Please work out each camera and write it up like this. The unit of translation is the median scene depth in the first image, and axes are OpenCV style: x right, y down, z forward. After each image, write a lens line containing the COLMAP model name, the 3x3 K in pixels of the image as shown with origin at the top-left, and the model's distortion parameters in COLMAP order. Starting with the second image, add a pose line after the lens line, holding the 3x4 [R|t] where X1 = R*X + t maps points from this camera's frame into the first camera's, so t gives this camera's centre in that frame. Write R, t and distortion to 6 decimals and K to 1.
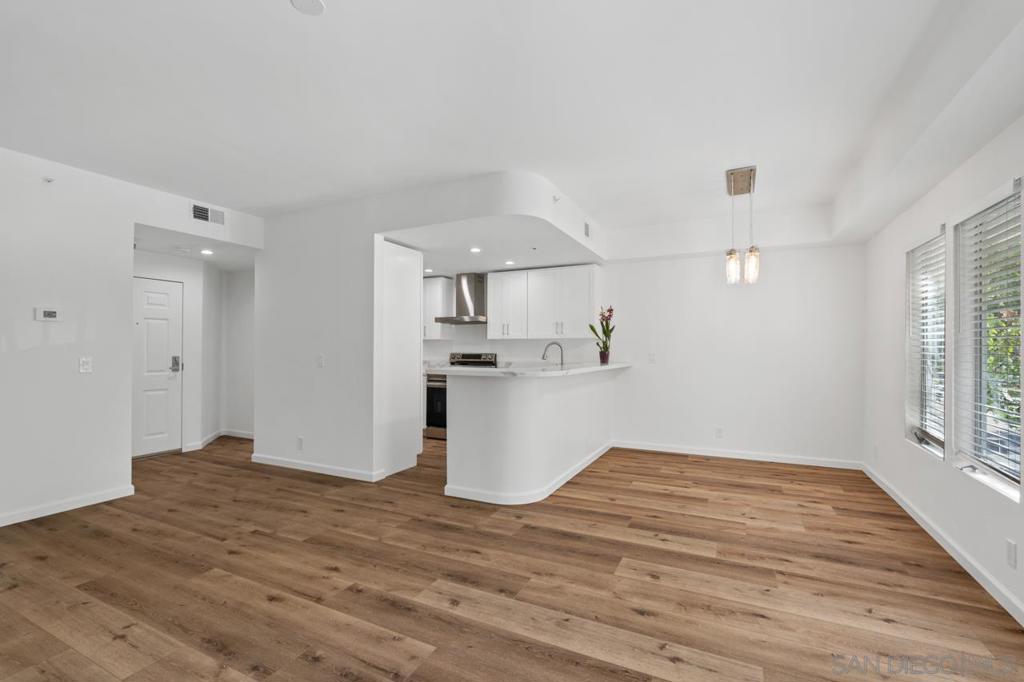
lens RADIAL K [[453.1, 0, 511.2], [0, 453.1, 346.9], [0, 0, 1]] dist [-0.005867, 0.000026]
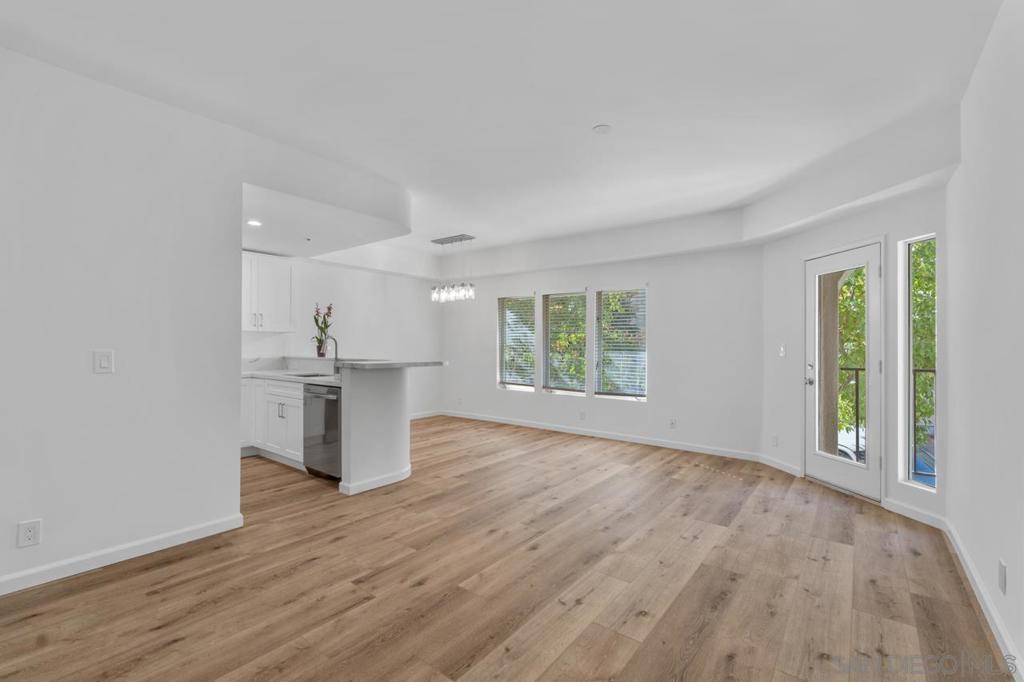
lens RADIAL K [[448.4, 0, 511.9], [0, 448.4, 344.6], [0, 0, 1]] dist [-0.006254, 0.000158]
pose [[0.198803, 0.002495, 0.980036, -1.113783], [-0.009370, 0.999956, -0.000645, 0.005652], [-0.979995, -0.009055, 0.198818, 0.530139]]
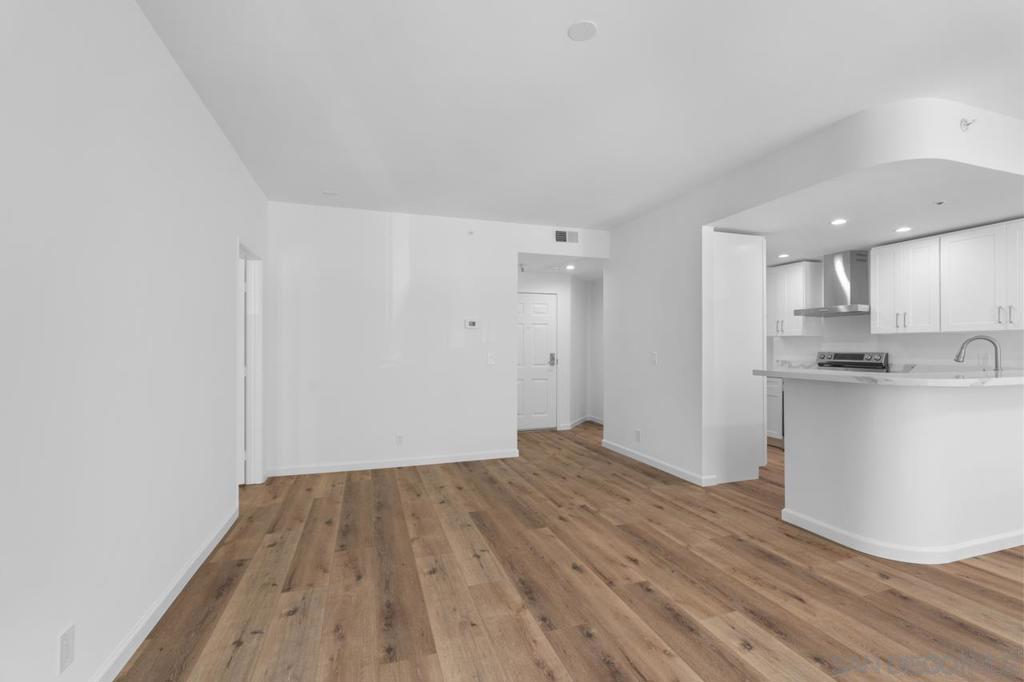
lens RADIAL K [[448.4, 0, 511.9], [0, 448.4, 344.6], [0, 0, 1]] dist [-0.006254, 0.000158]
pose [[0.702751, -0.006303, -0.711408, 0.104153], [0.004864, 0.999980, -0.004055, 0.001357], [0.711419, -0.000611, 0.702768, 0.062648]]
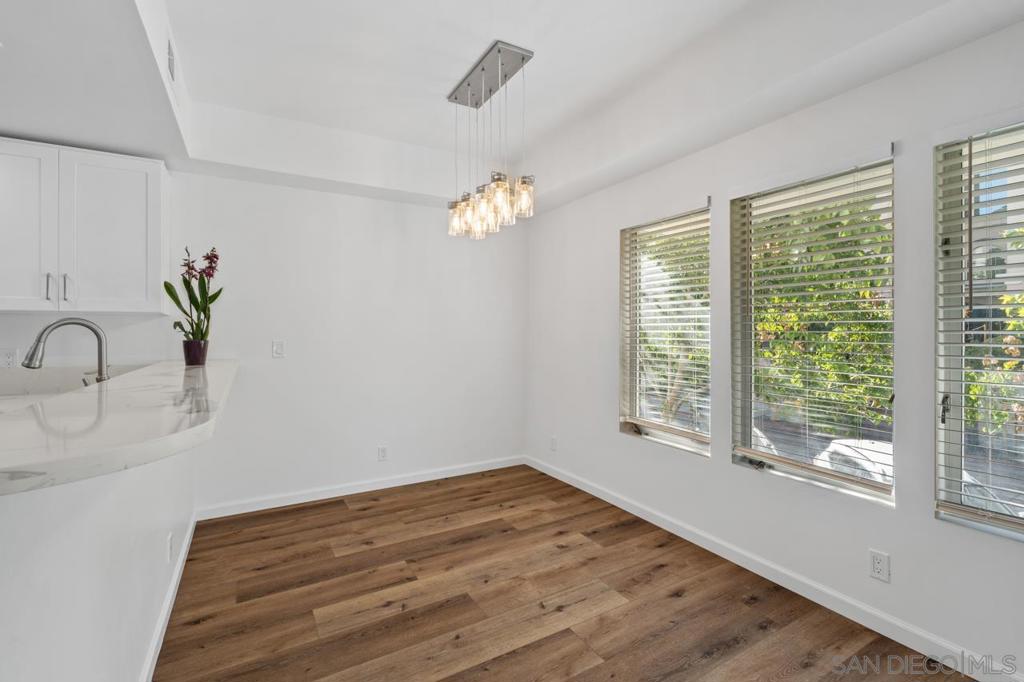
lens RADIAL K [[453.8, 0, 510.8], [0, 453.8, 331.2], [0, 0, 1]] dist [-0.002576, -0.000163]
pose [[0.552662, -0.002170, 0.833403, -0.019878], [-0.001294, 0.999993, 0.003462, -0.003558], [-0.833405, -0.002992, 0.552655, 0.675798]]
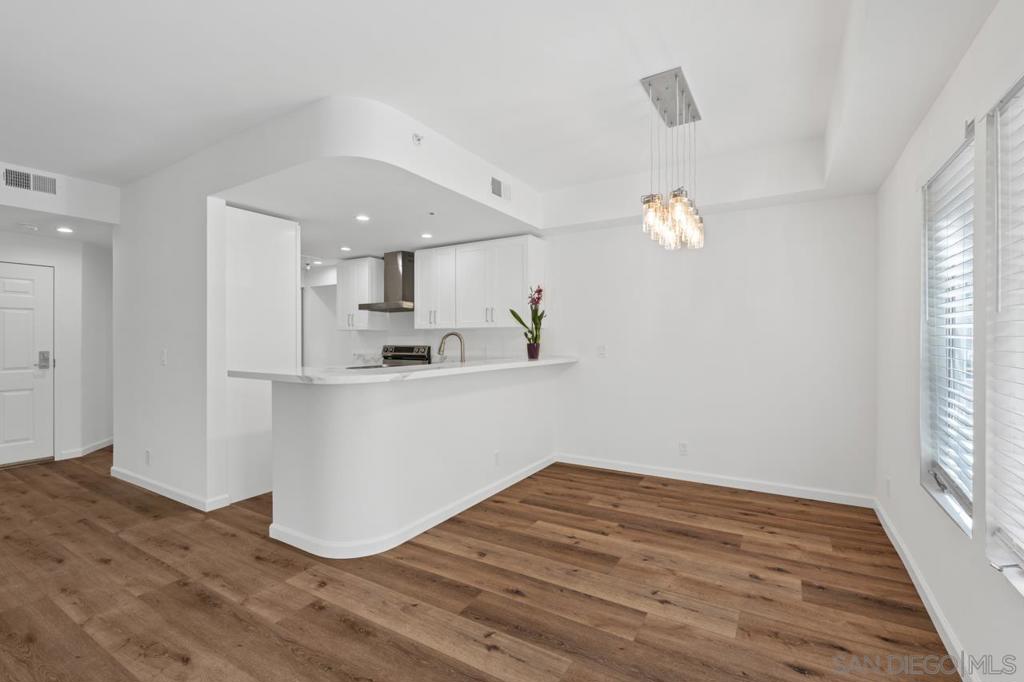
lens RADIAL K [[453.1, 0, 511.0], [0, 453.1, 338.7], [0, 0, 1]] dist [-0.003743, -0.000605]
pose [[0.996492, -0.005326, -0.083515, 0.351018], [0.005723, 0.999973, 0.004507, -0.003947], [0.083488, -0.004969, 0.996496, 0.317086]]
